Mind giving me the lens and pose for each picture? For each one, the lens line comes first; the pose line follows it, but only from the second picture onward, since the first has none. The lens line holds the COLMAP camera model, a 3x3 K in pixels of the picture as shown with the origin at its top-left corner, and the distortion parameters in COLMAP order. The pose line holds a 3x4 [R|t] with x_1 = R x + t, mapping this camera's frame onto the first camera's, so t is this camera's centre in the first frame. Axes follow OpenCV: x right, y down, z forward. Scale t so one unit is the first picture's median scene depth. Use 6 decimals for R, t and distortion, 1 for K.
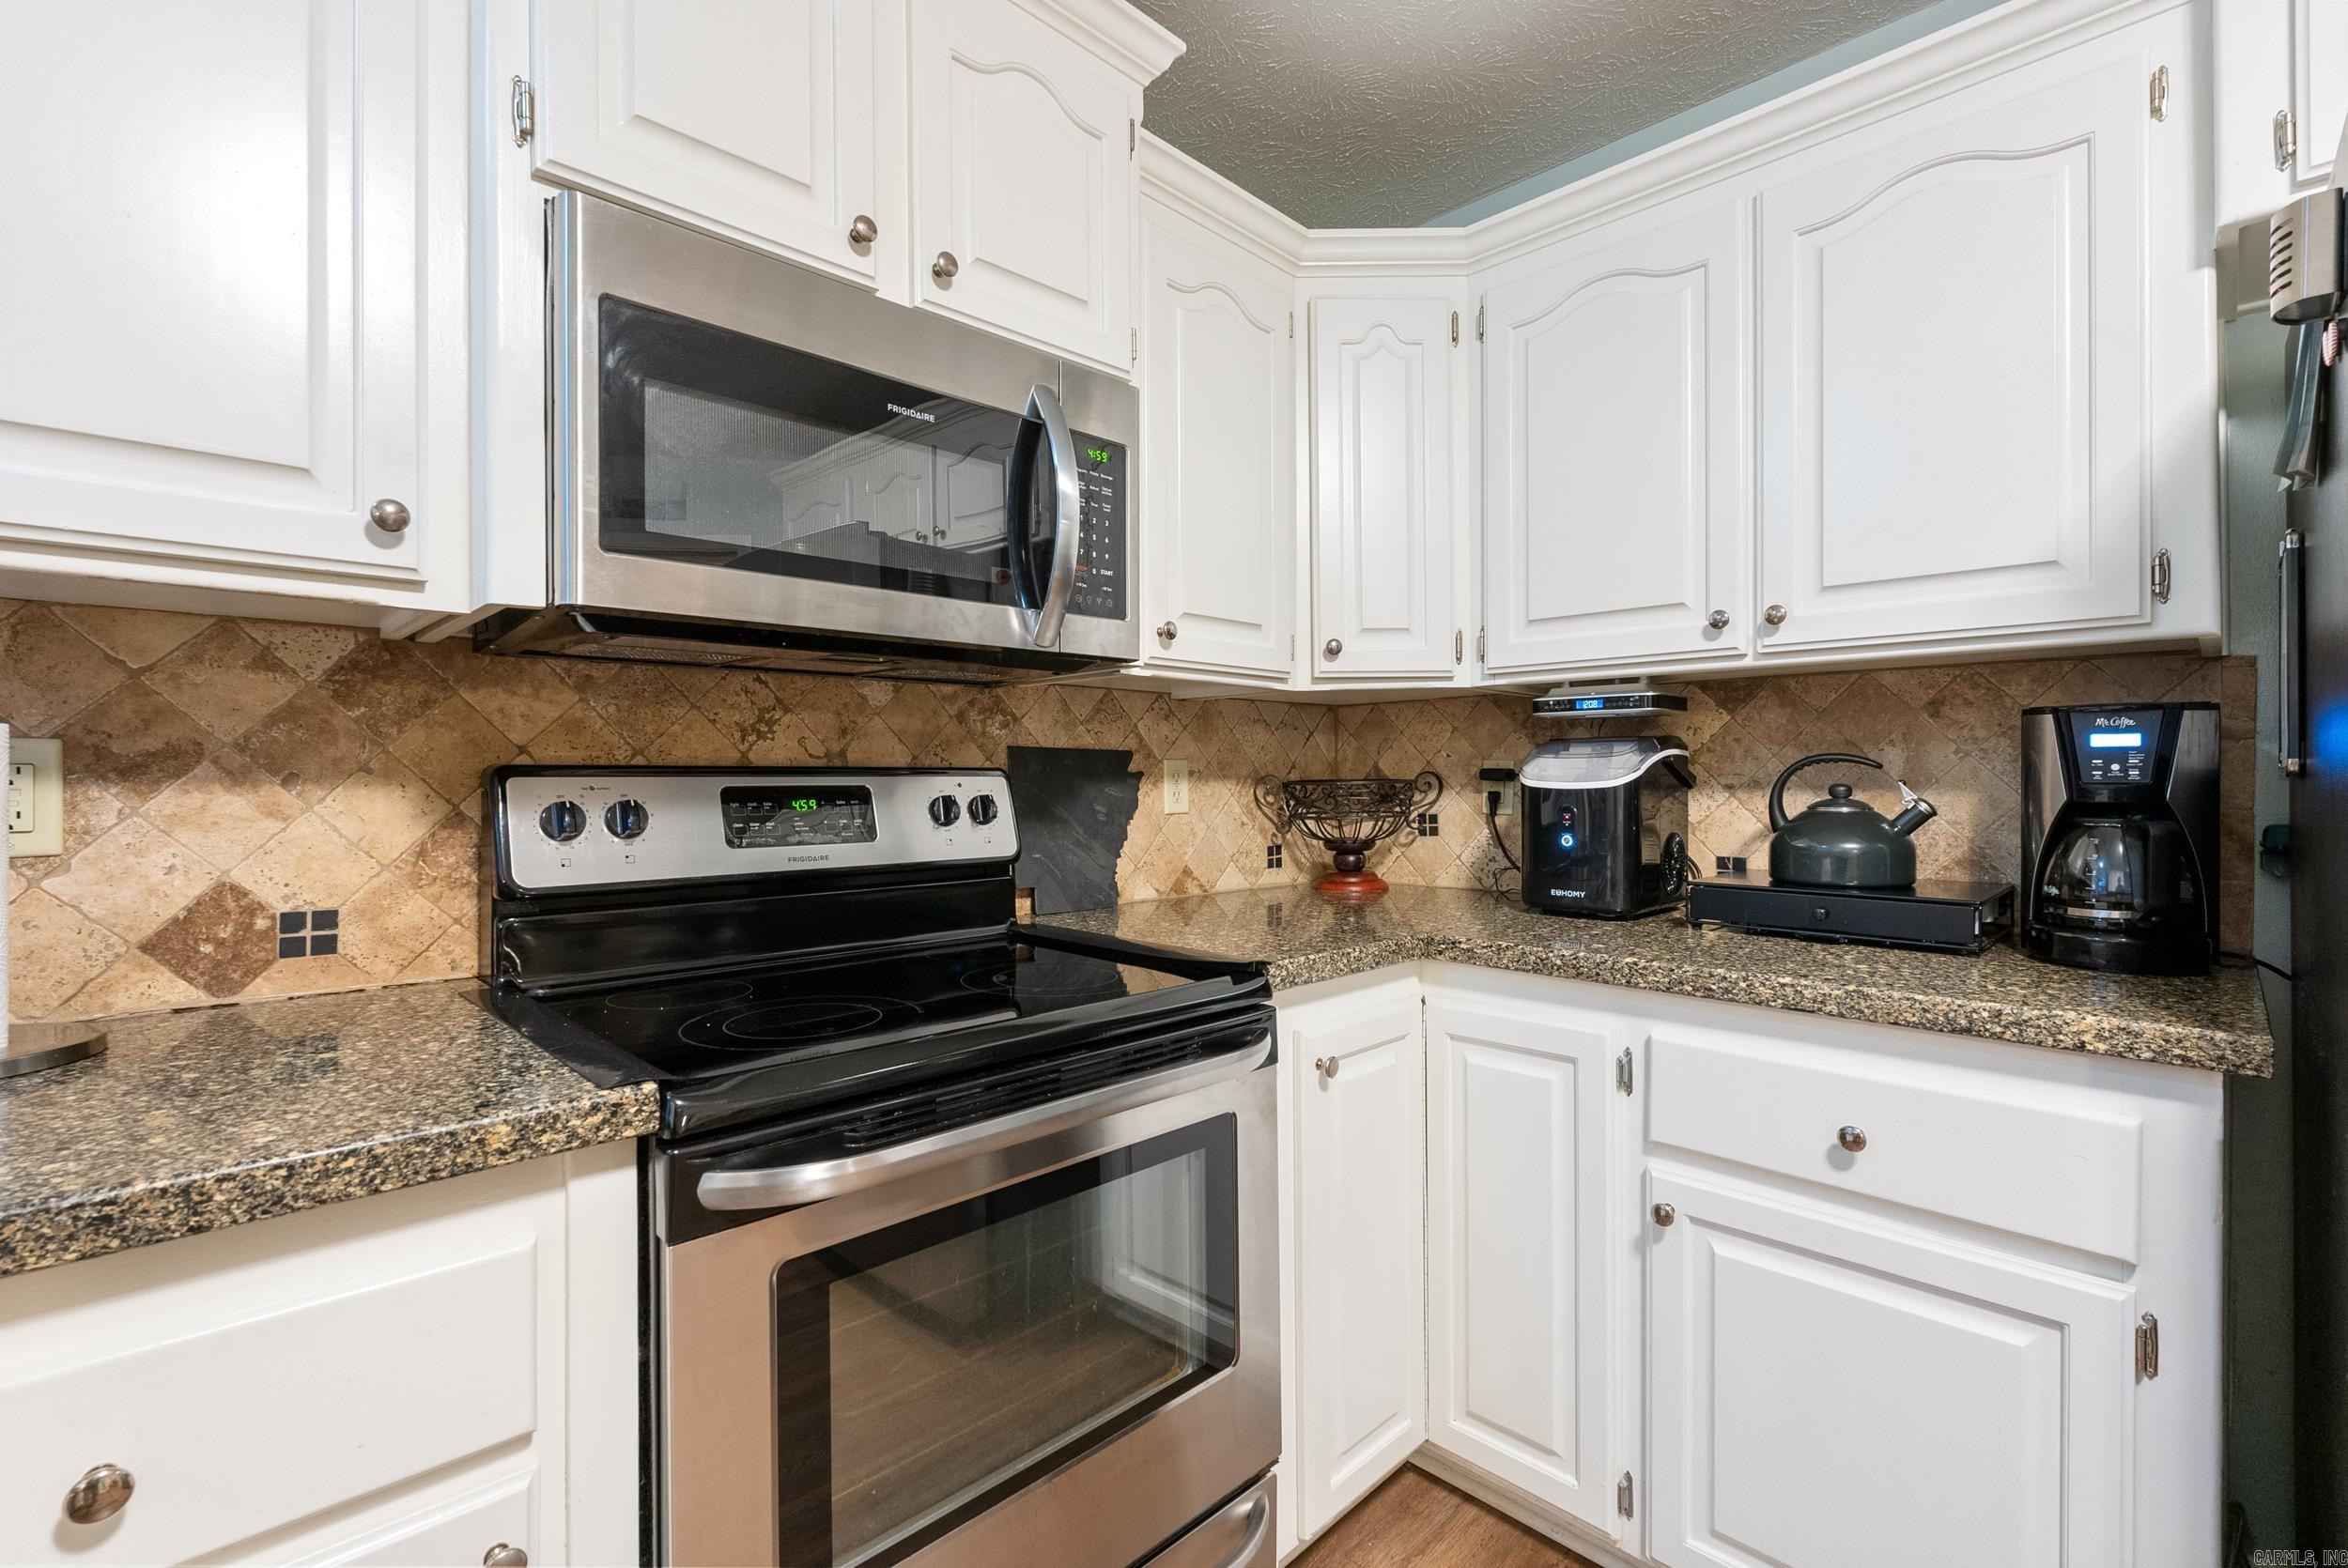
lens RADIAL K [[1038.8, 0, 1177.2], [0, 1038.8, 776.3], [0, 0, 1]] dist [-0.008654, 0.001760]
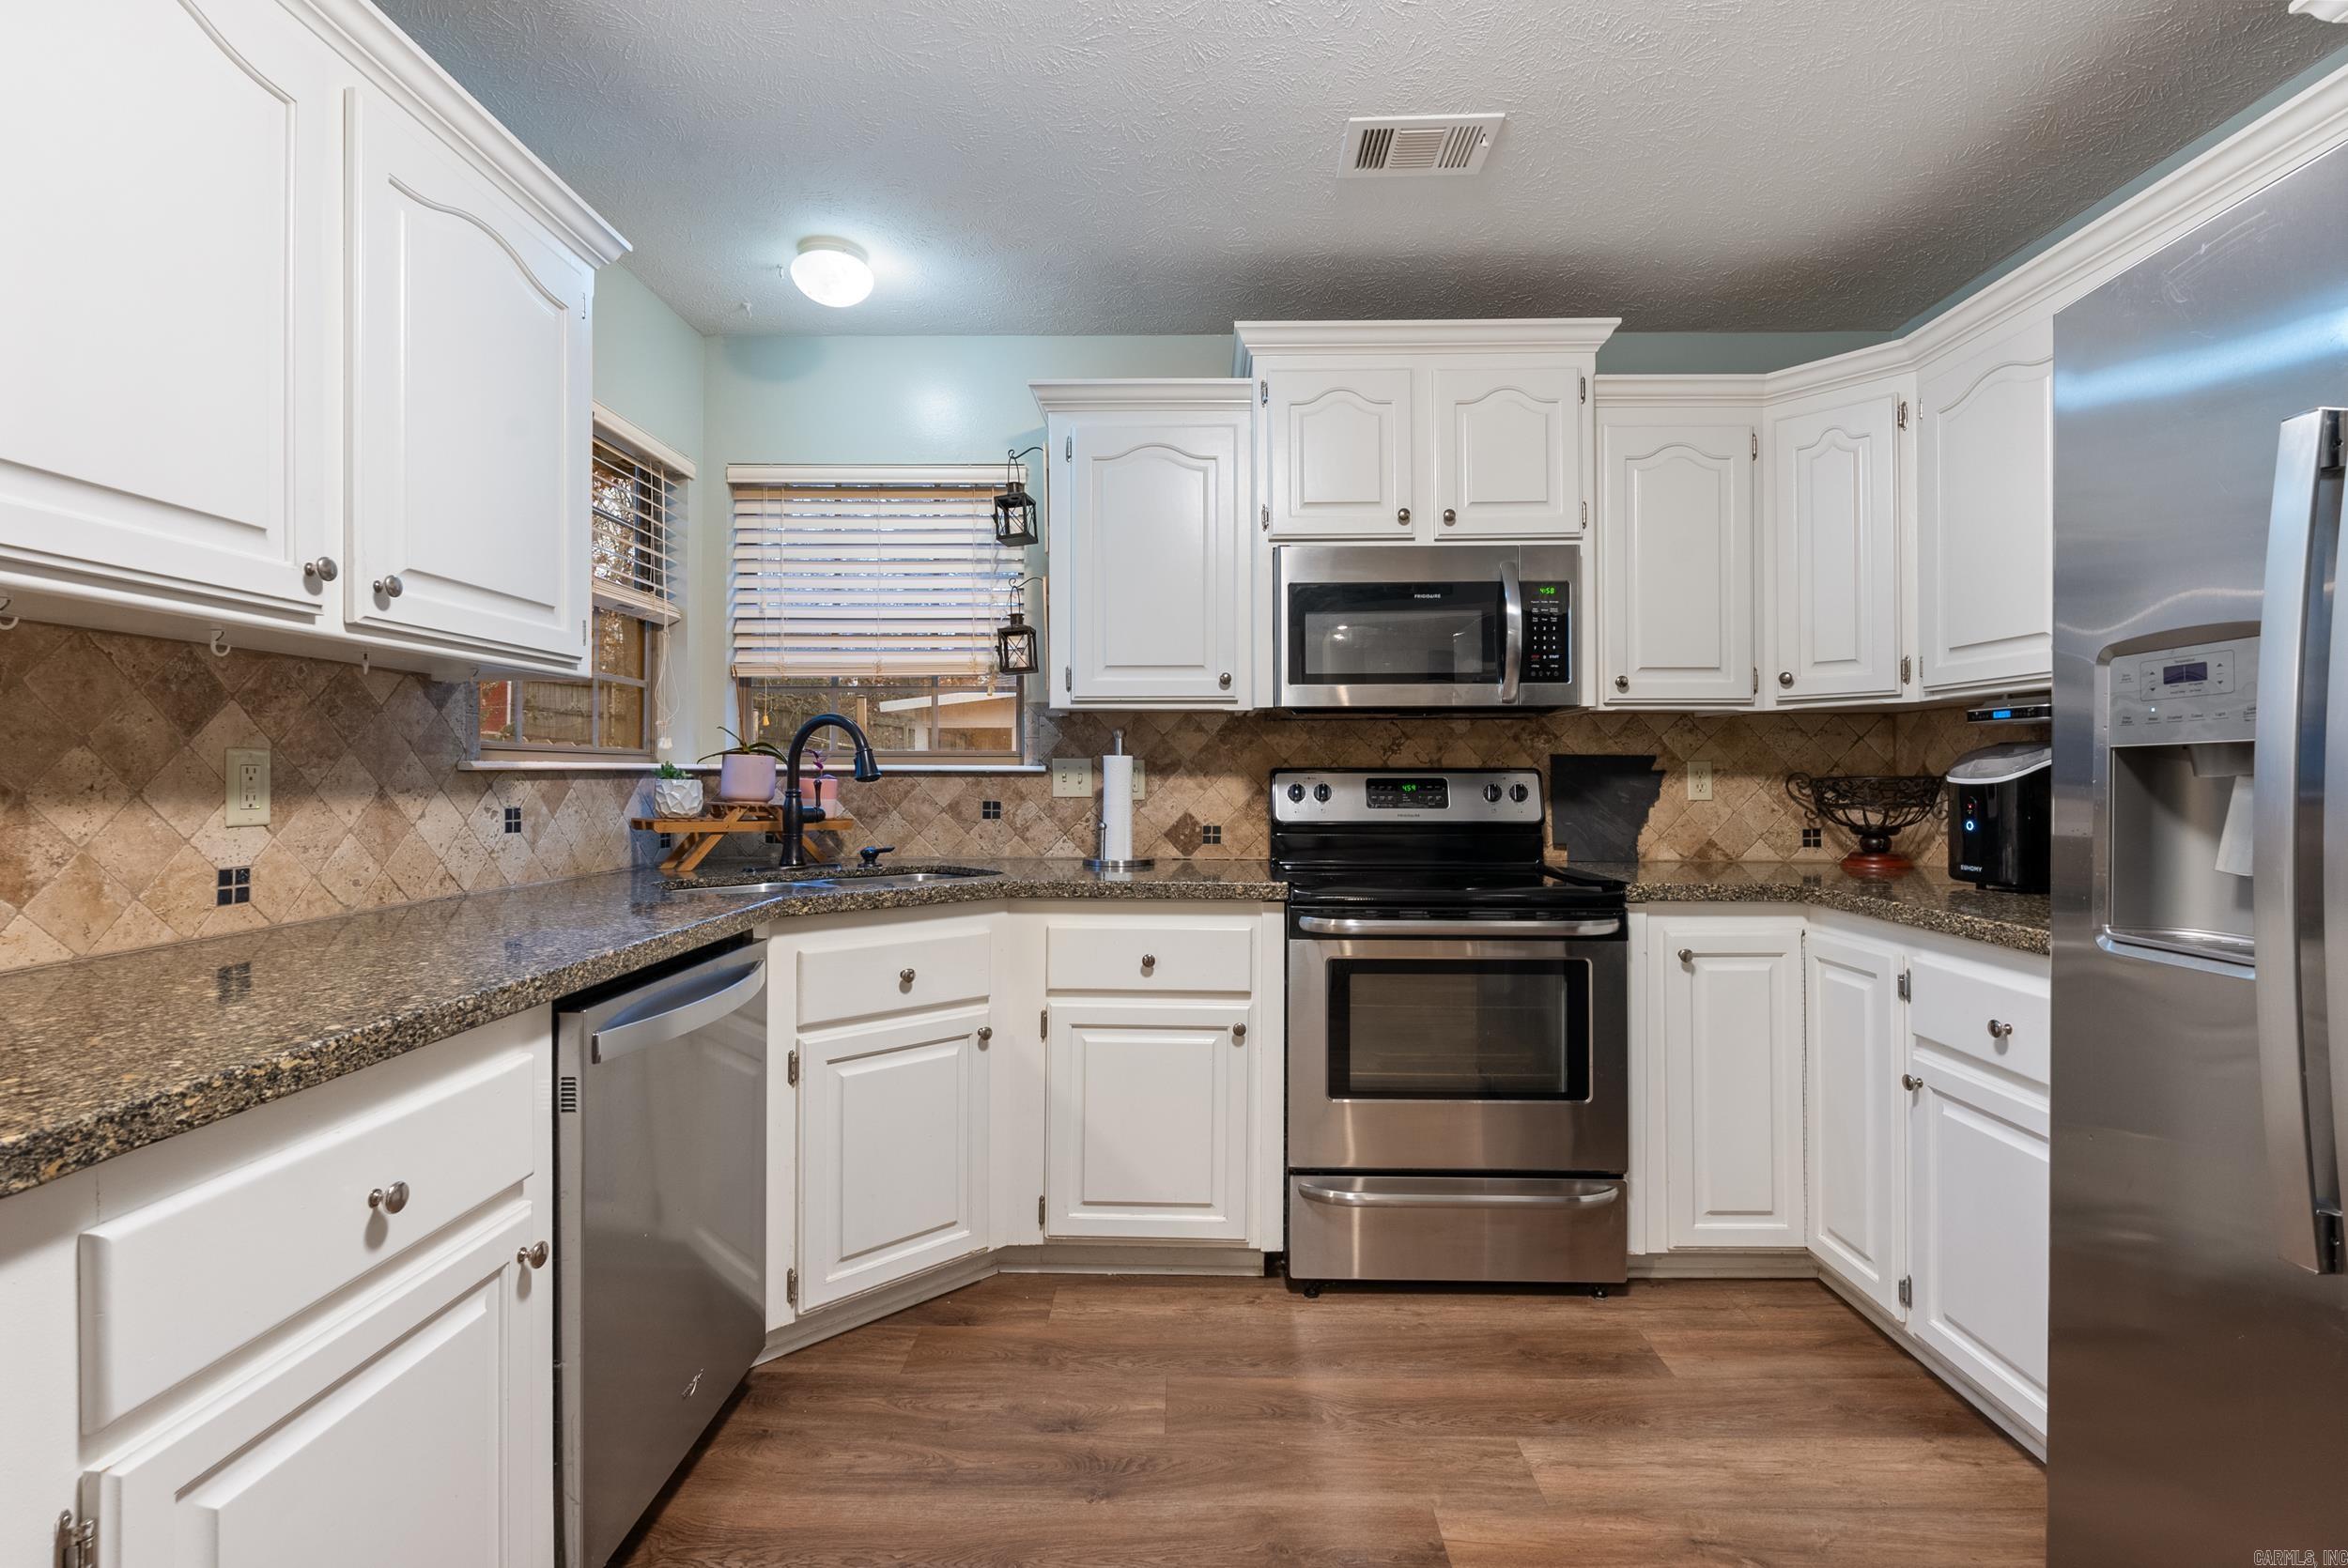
lens RADIAL K [[1038.8, 0, 1169.2], [0, 1038.8, 770.7], [0, 0, 1]] dist [-0.008654, 0.001760]
pose [[0.691723, -0.000113, -0.722163, 0.753755], [-0.001253, 0.999998, -0.001357, -0.001328], [0.722162, 0.001844, 0.691721, -0.681388]]
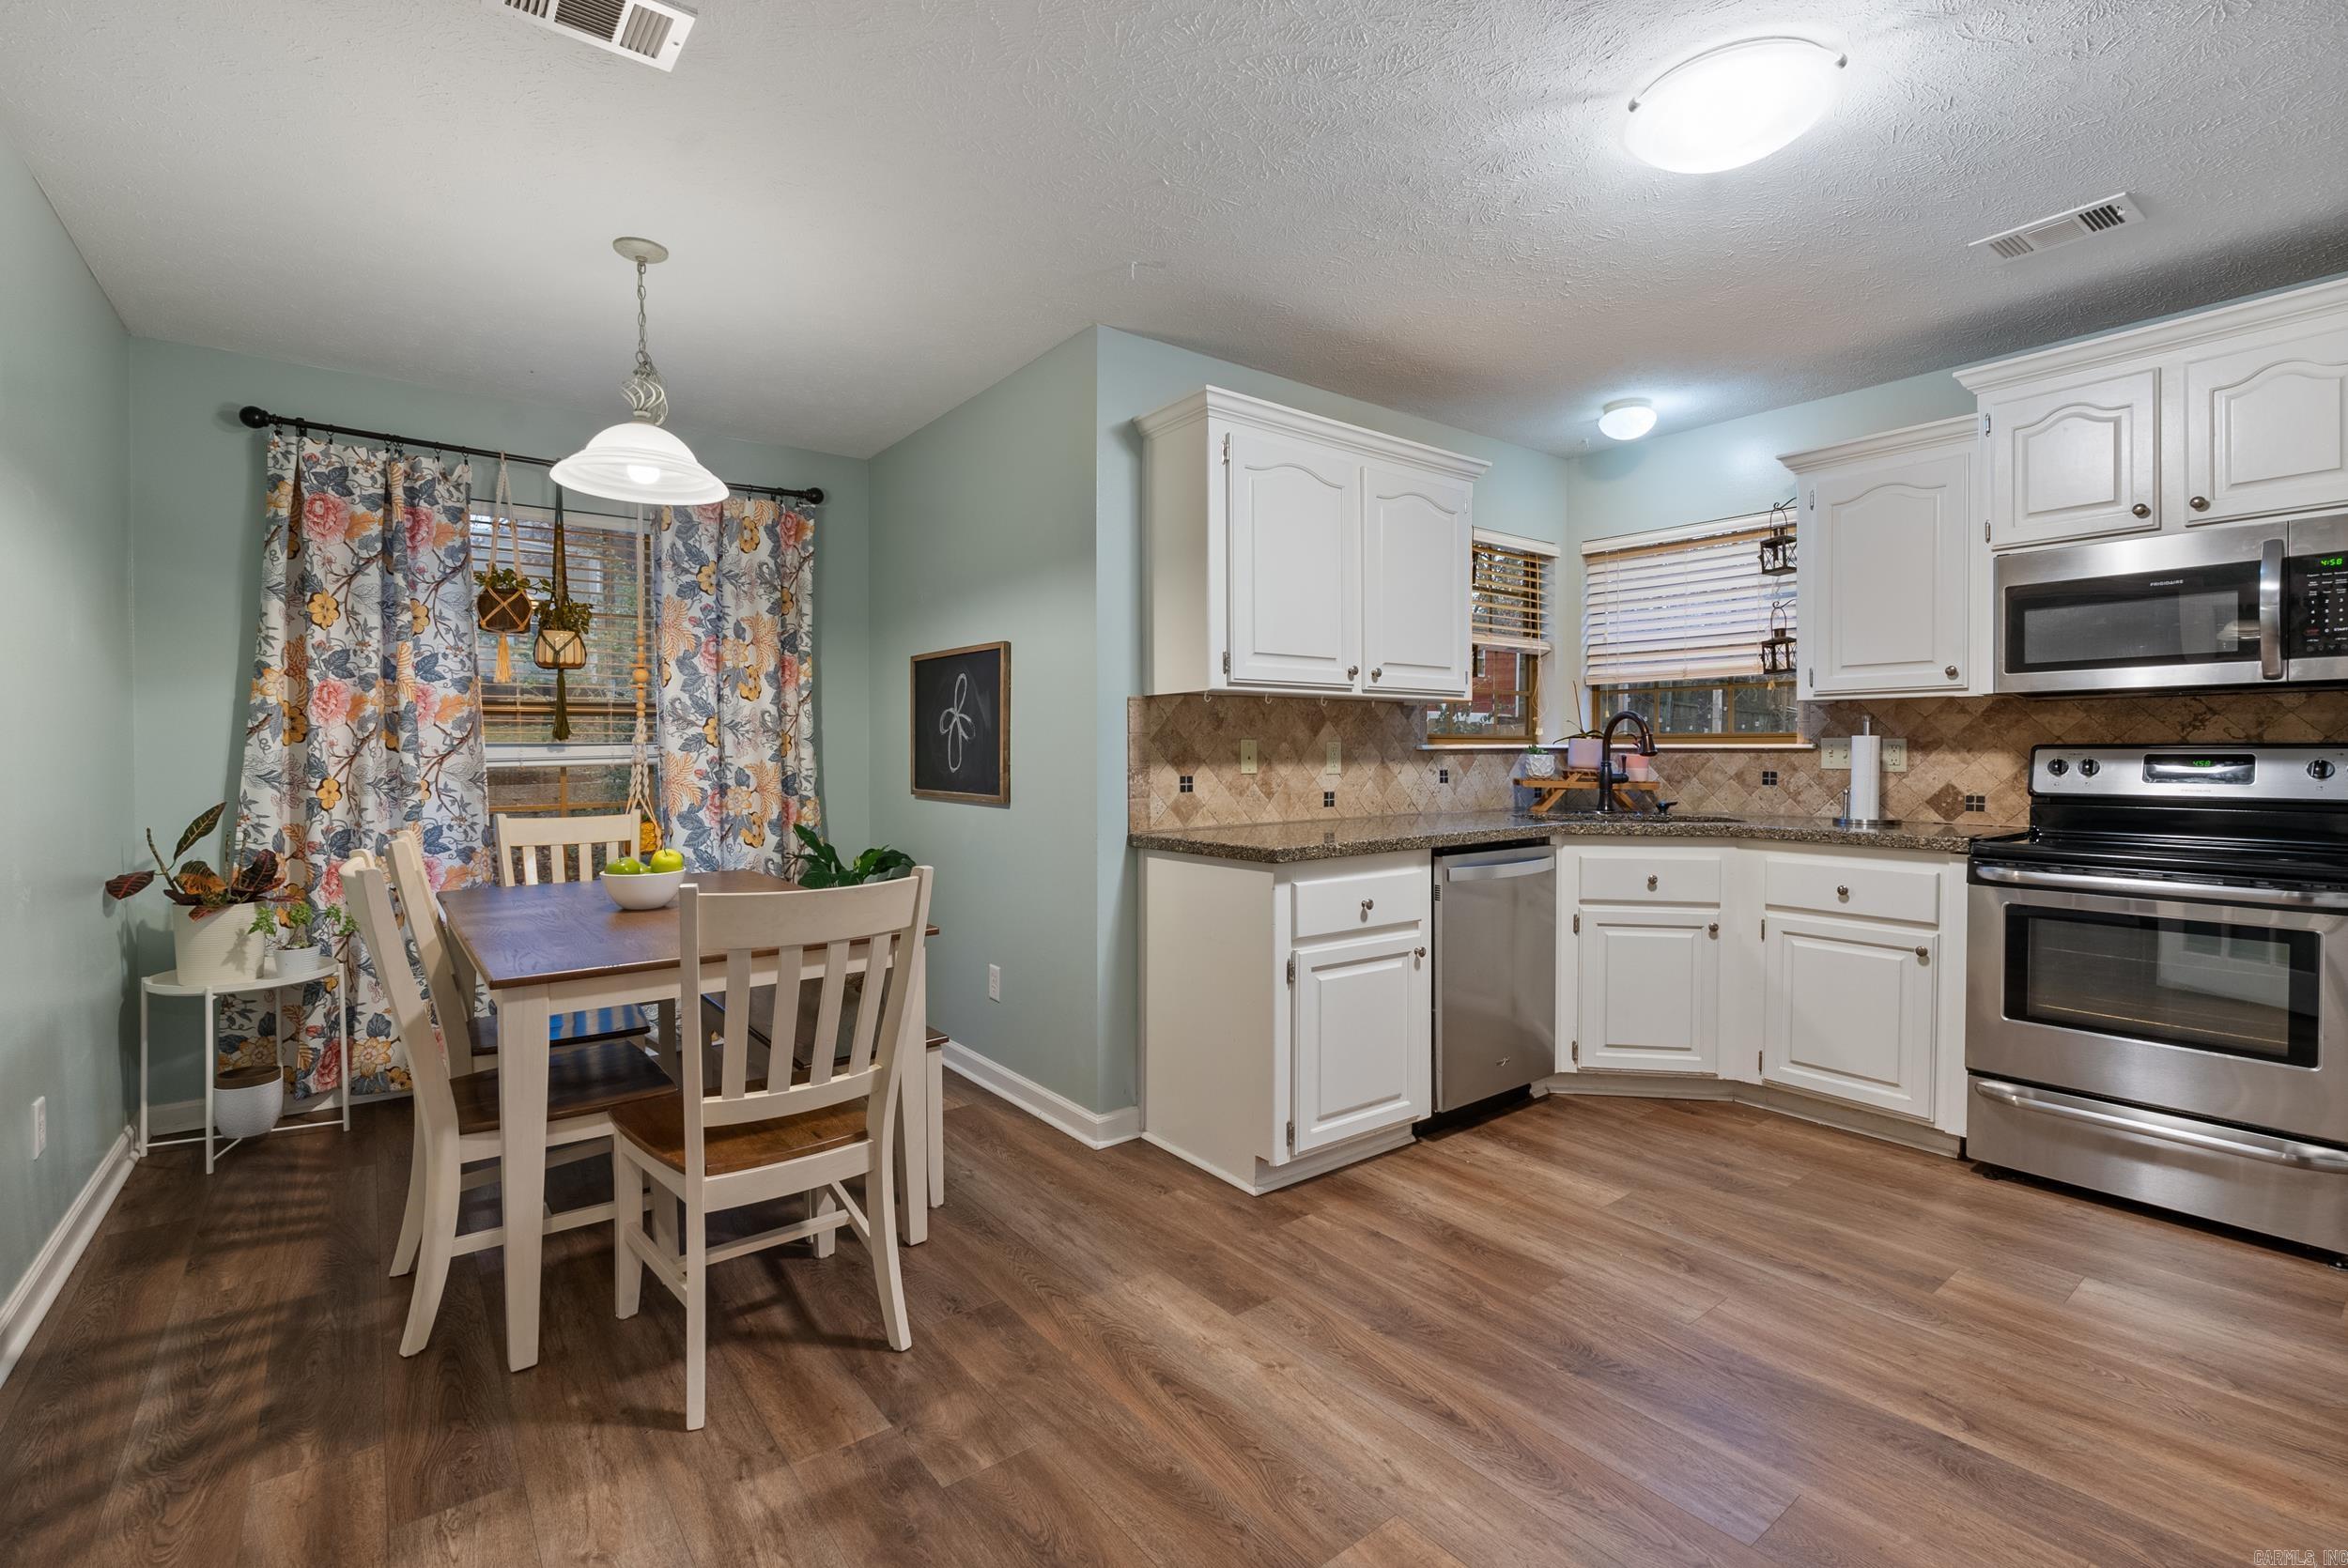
lens RADIAL K [[1038.8, 0, 1178.3], [0, 1038.8, 767.7], [0, 0, 1]] dist [-0.008654, 0.001760]
pose [[-0.127970, 0.018795, -0.991600, 1.876801], [0.004165, 0.999822, 0.018413, -0.008465], [0.991769, -0.001773, -0.128025, -0.681776]]
